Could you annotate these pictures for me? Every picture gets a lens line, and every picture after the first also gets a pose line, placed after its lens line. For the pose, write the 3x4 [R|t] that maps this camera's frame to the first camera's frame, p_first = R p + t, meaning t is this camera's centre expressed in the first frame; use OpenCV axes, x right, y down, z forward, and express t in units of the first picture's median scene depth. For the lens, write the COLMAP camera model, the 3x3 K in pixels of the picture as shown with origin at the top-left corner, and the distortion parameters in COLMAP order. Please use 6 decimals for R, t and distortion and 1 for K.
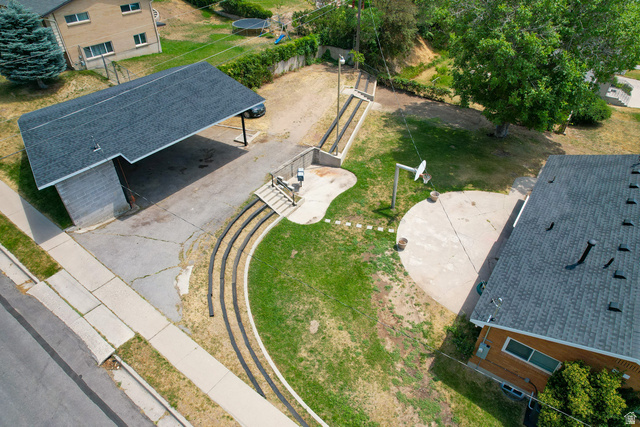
lens RADIAL K [[405.6, 0, 321.0], [0, 405.6, 212.0], [0, 0, 1]] dist [-0.072086, 0.062726]
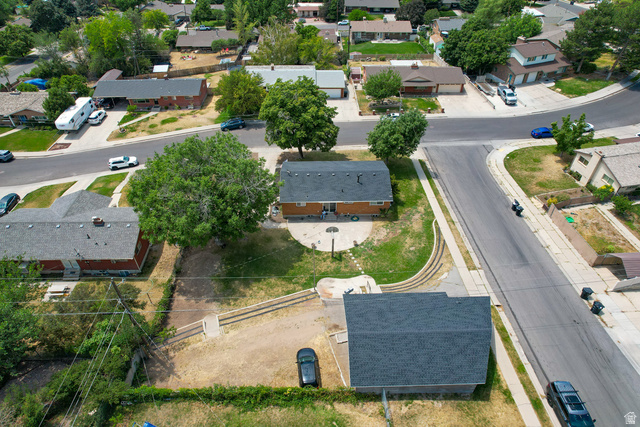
lens RADIAL K [[405.6, 0, 320.5], [0, 405.6, 213.6], [0, 0, 1]] dist [-0.072086, 0.062726]
pose [[-0.593210, -0.524427, 0.610801, -0.882580], [0.493731, 0.362278, 0.790560, -1.679159], [-0.635870, 0.770540, 0.044019, 0.800522]]
